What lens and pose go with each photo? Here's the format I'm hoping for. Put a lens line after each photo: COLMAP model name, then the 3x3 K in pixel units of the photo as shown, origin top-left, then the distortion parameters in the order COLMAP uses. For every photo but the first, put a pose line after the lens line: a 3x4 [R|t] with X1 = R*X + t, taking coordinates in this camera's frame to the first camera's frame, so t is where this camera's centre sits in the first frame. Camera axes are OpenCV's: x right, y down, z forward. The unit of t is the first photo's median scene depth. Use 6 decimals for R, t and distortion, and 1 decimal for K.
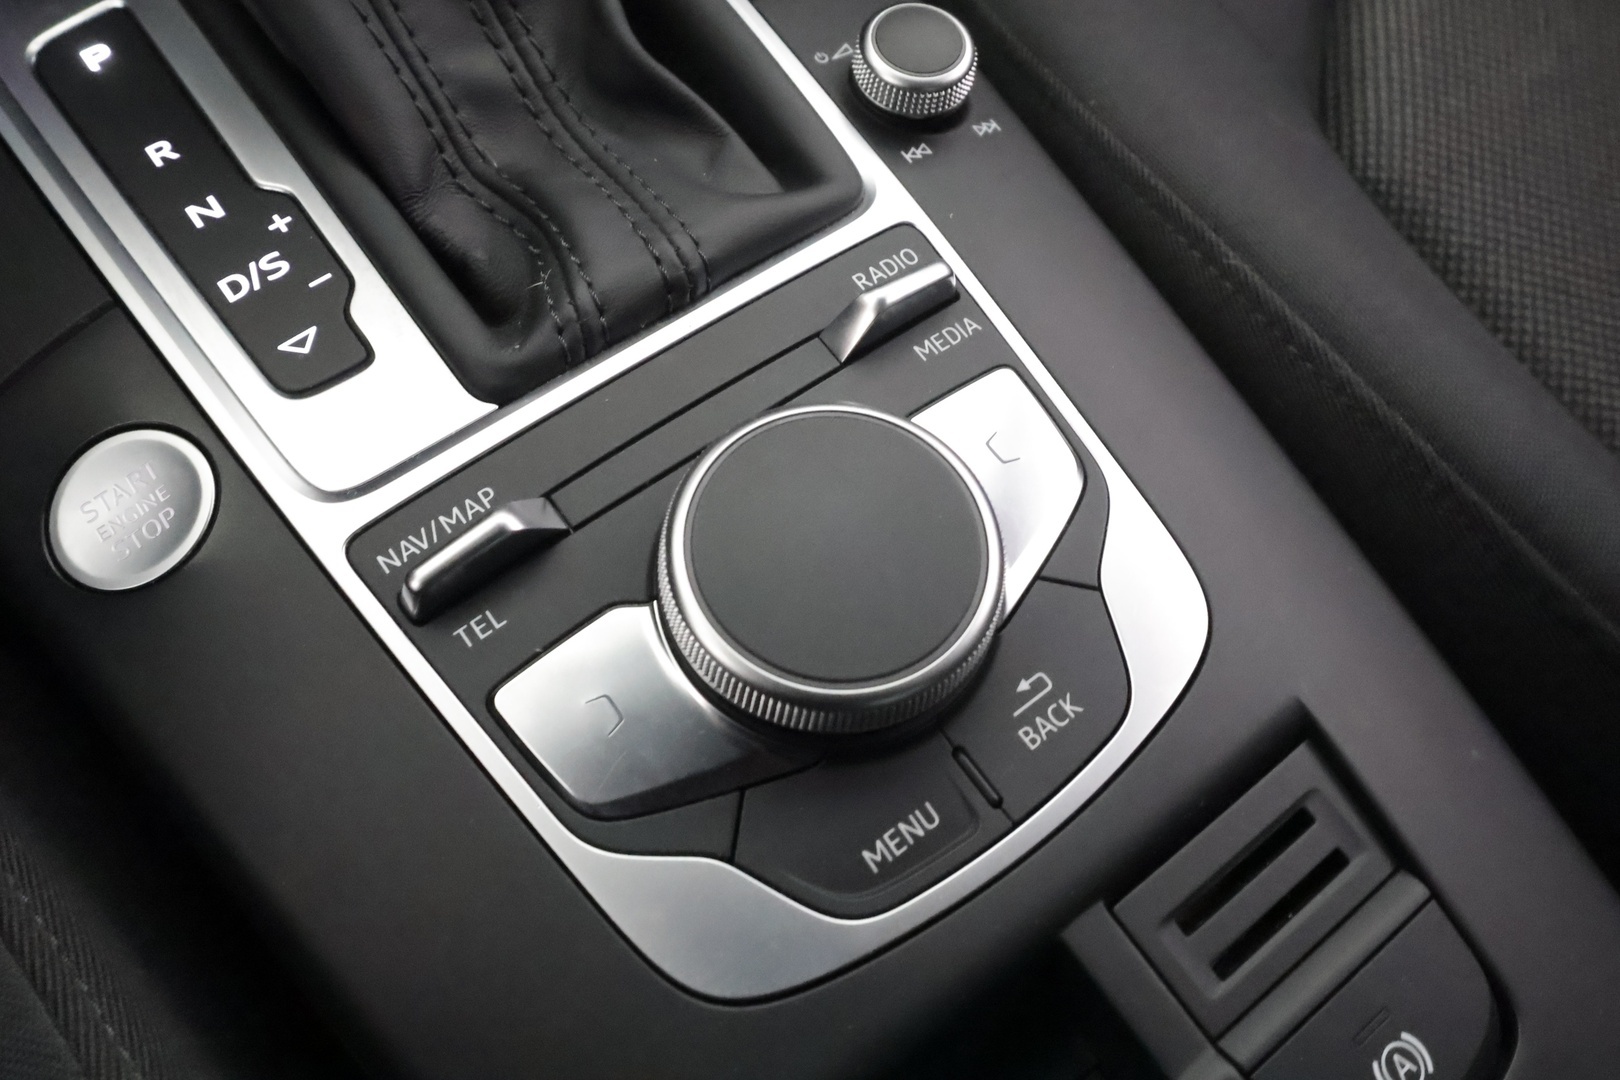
lens RADIAL K [[1280.9, 0, 810.0], [0, 1280.9, 540.0], [0, 0, 1]] dist [0.009994, -0.010001]
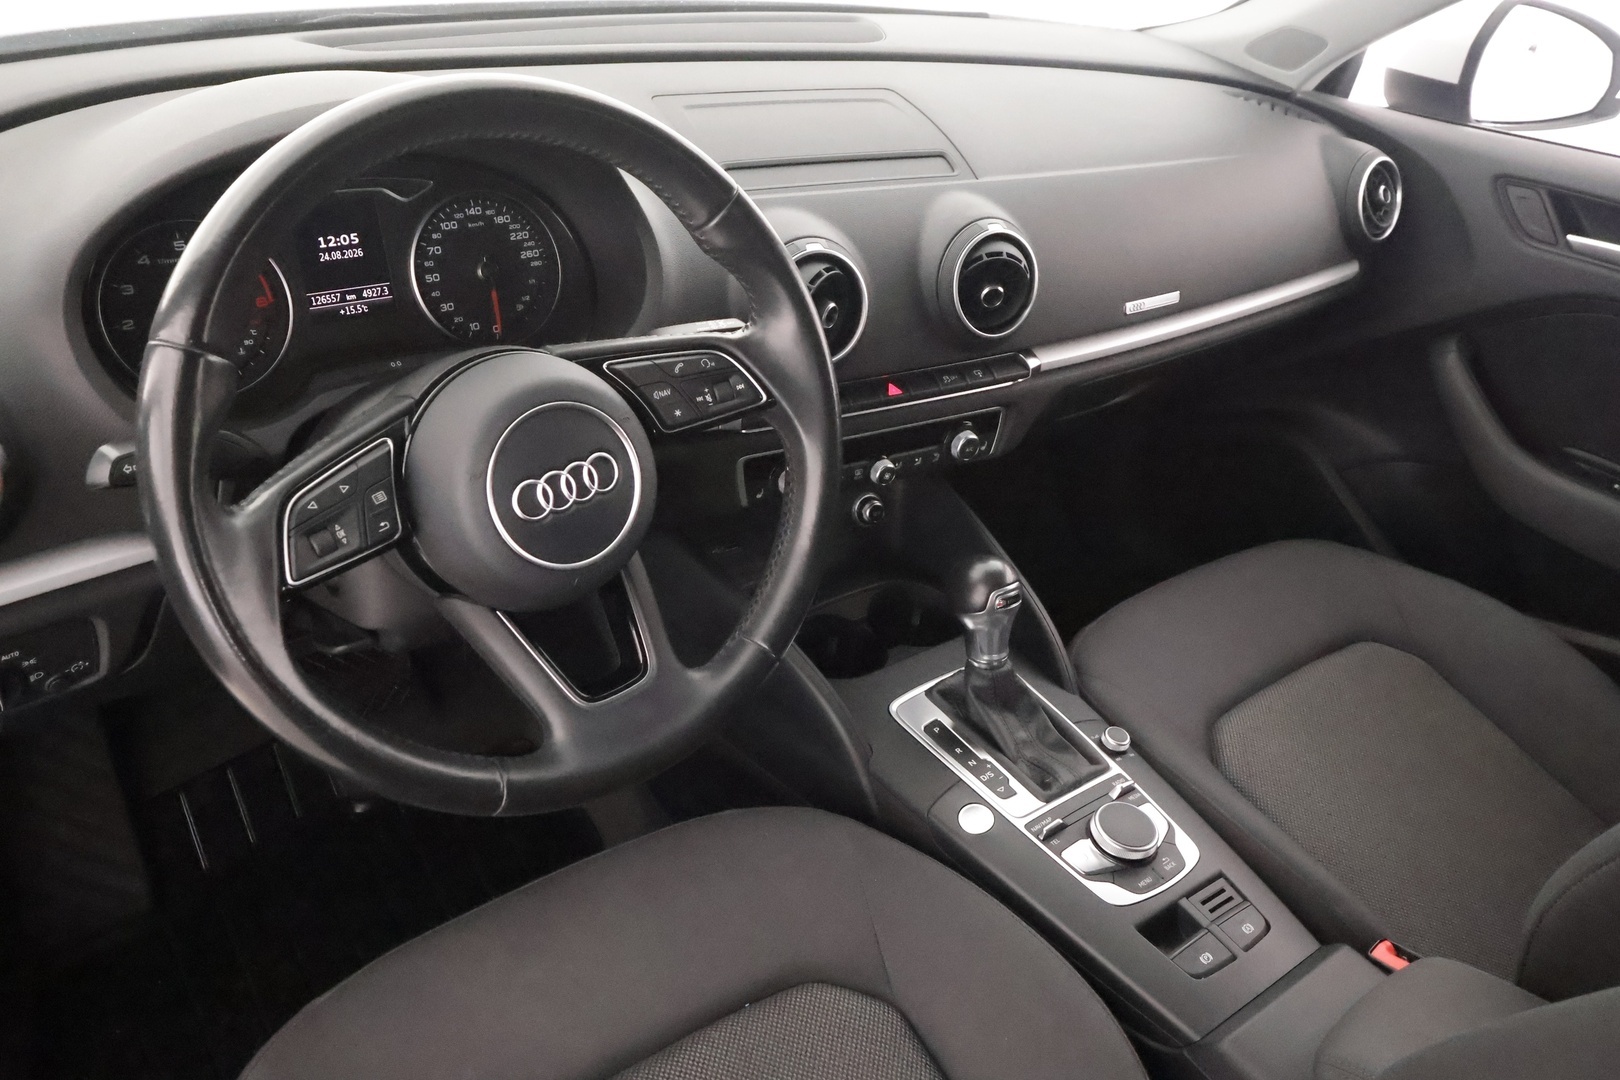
lens RADIAL K [[1280.9, 0, 810.0], [0, 1280.9, 540.0], [0, 0, 1]] dist [0.009994, -0.010001]
pose [[0.997971, 0.050027, 0.039385, -1.352826], [-0.024004, 0.868552, -0.495016, 1.422098], [-0.058972, 0.493067, 0.867991, -3.557904]]
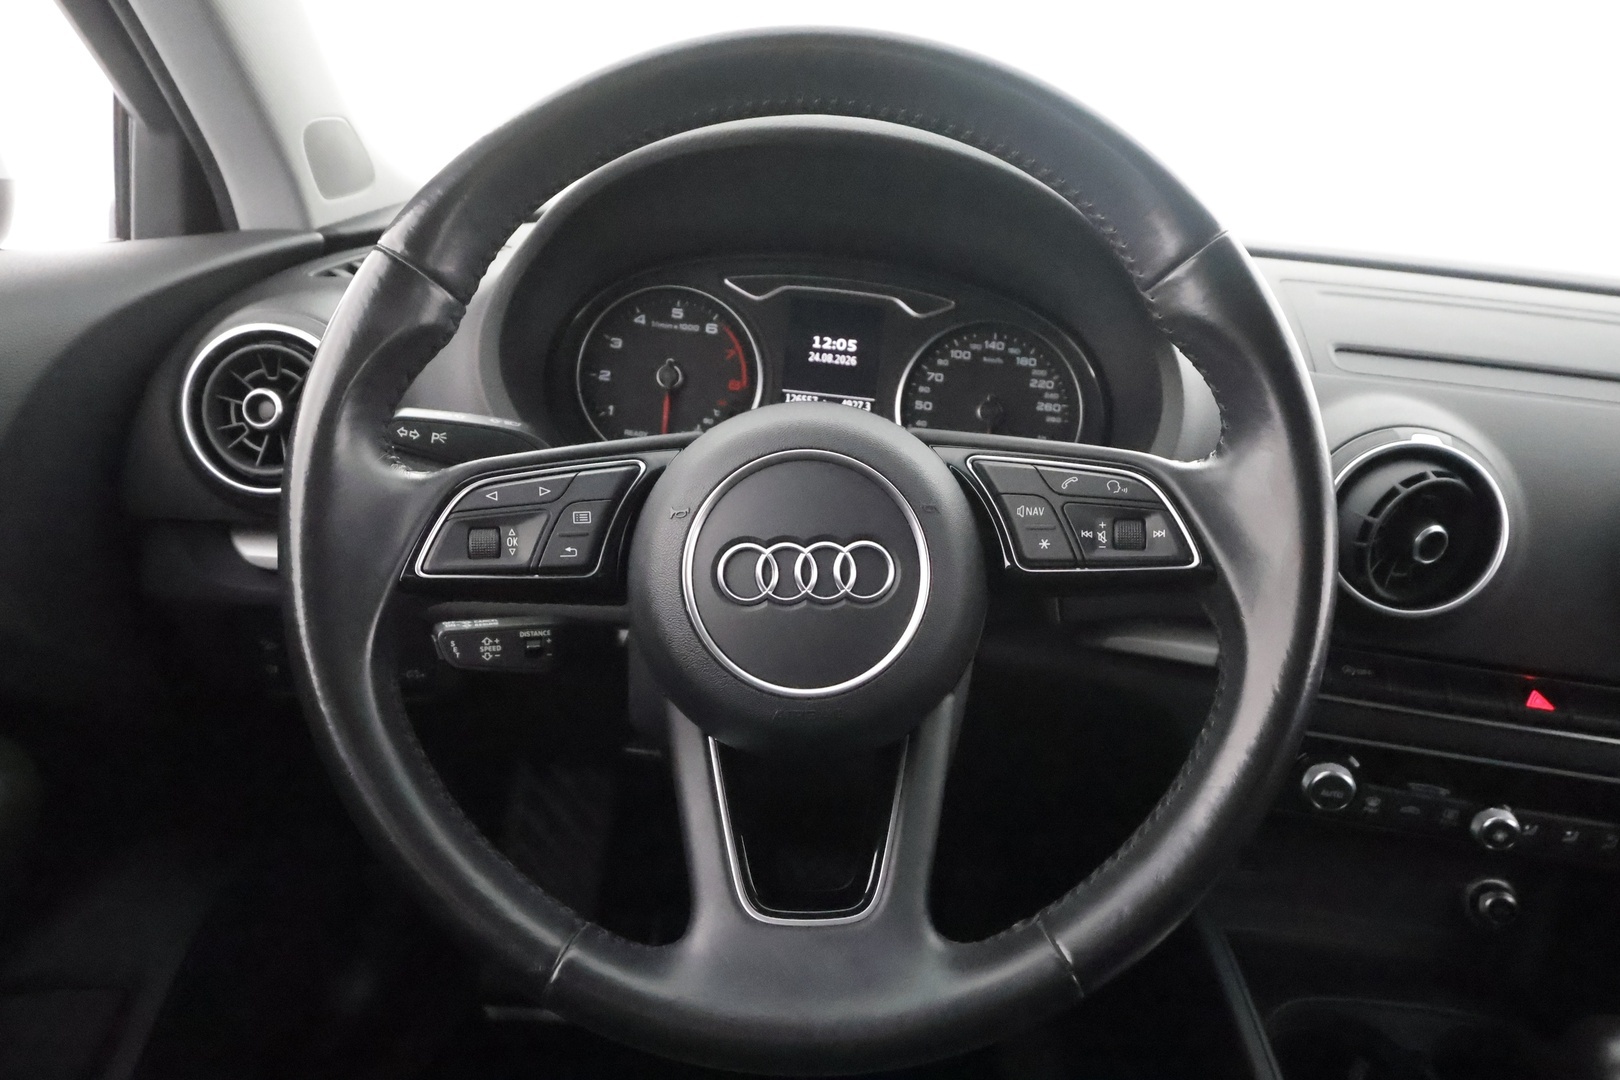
lens RADIAL K [[1092.1, 0, 810.0], [0, 1092.1, 540.0], [0, 0, 1]] dist [0.002677, 0.000858]
pose [[0.766207, 0.248448, -0.592622, -0.735634], [-0.592681, 0.629593, -0.502336, 0.593685], [0.248306, 0.736129, 0.629649, -1.953553]]
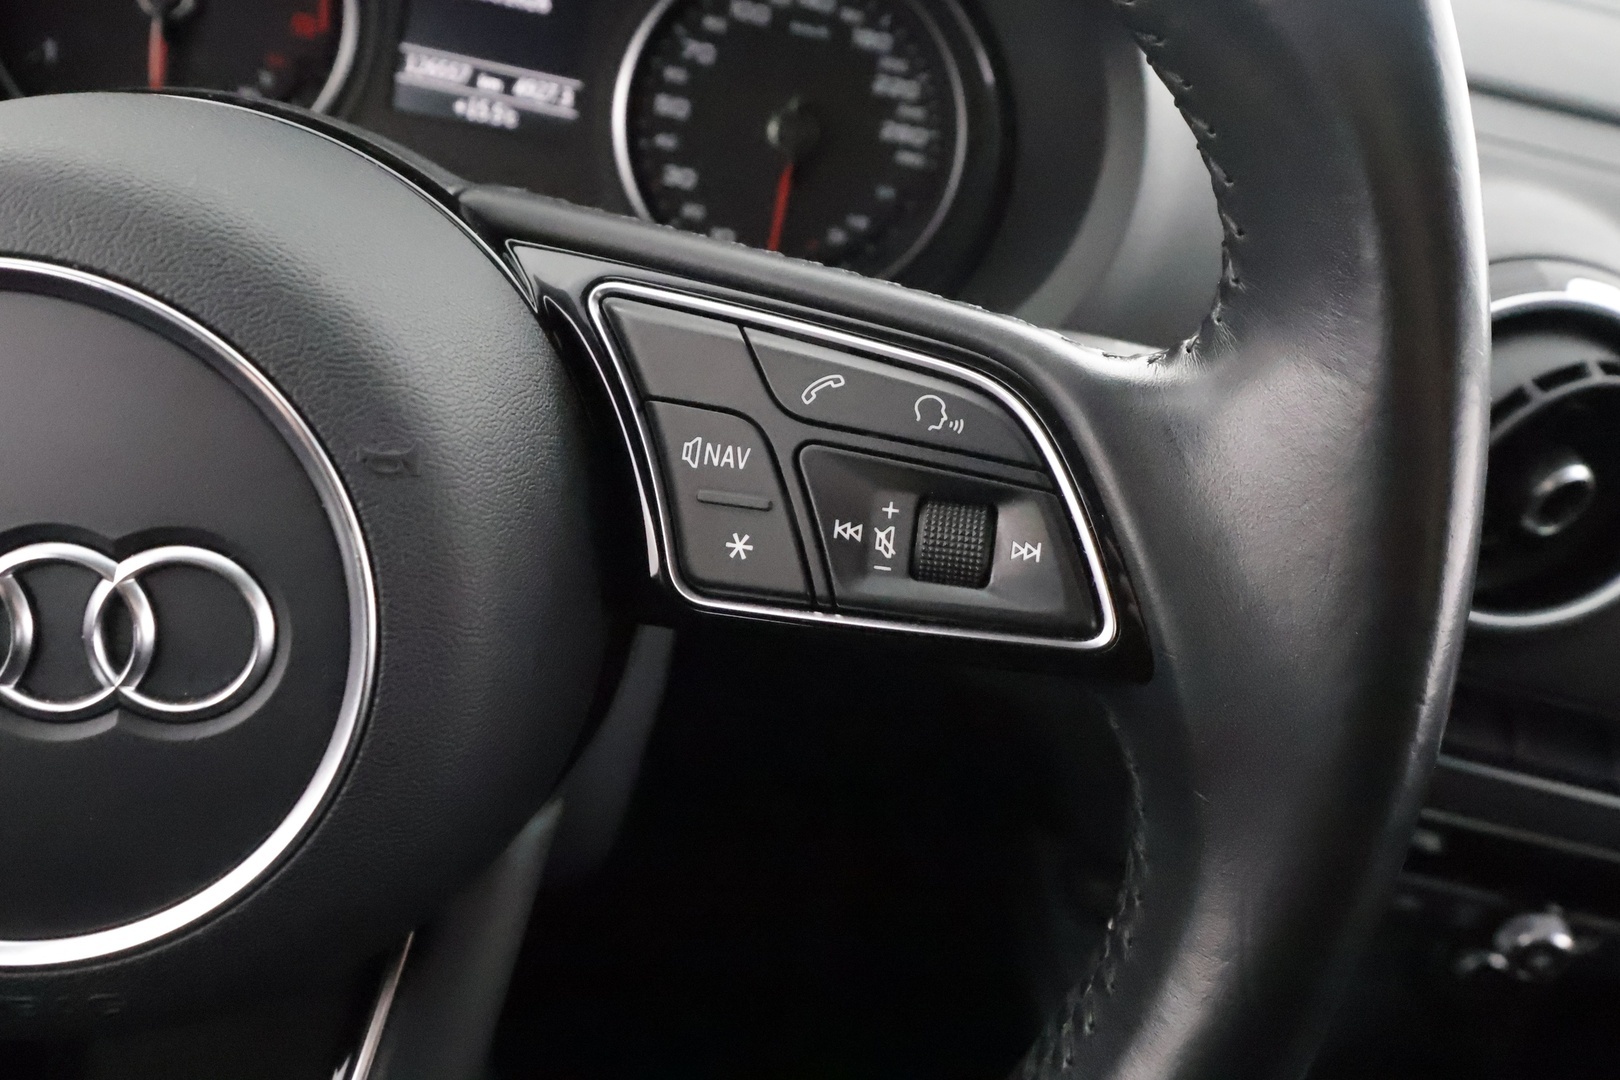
lens RADIAL K [[1280.9, 0, 810.0], [0, 1280.9, 540.0], [0, 0, 1]] dist [0.009994, -0.010001]
pose [[0.790697, 0.429846, -0.435925, -1.157820], [-0.599721, 0.686923, -0.410452, -0.329108], [0.123016, 0.585977, 0.800936, -1.304770]]
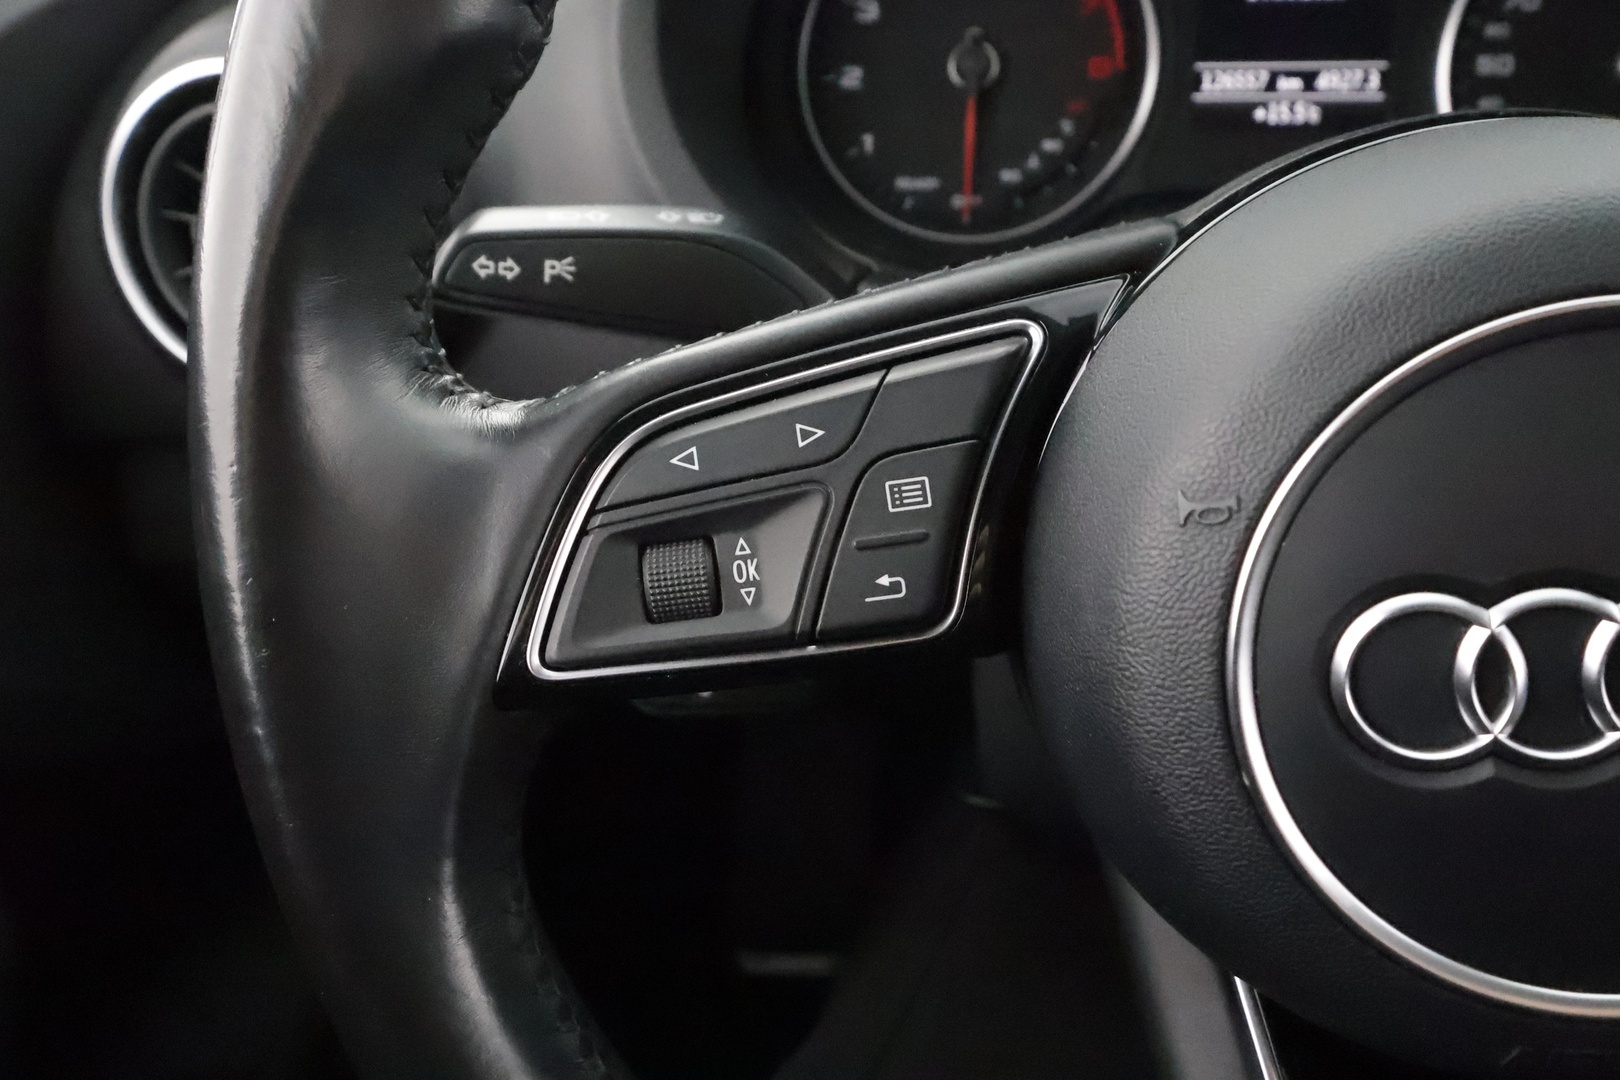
lens RADIAL K [[1280.9, 0, 810.0], [0, 1280.9, 540.0], [0, 0, 1]] dist [0.009994, -0.010001]
pose [[0.668019, 0.342280, -0.660753, -1.699681], [-0.613711, 0.755572, -0.229063, 0.077826], [0.420843, 0.558530, 0.714797, -1.492581]]
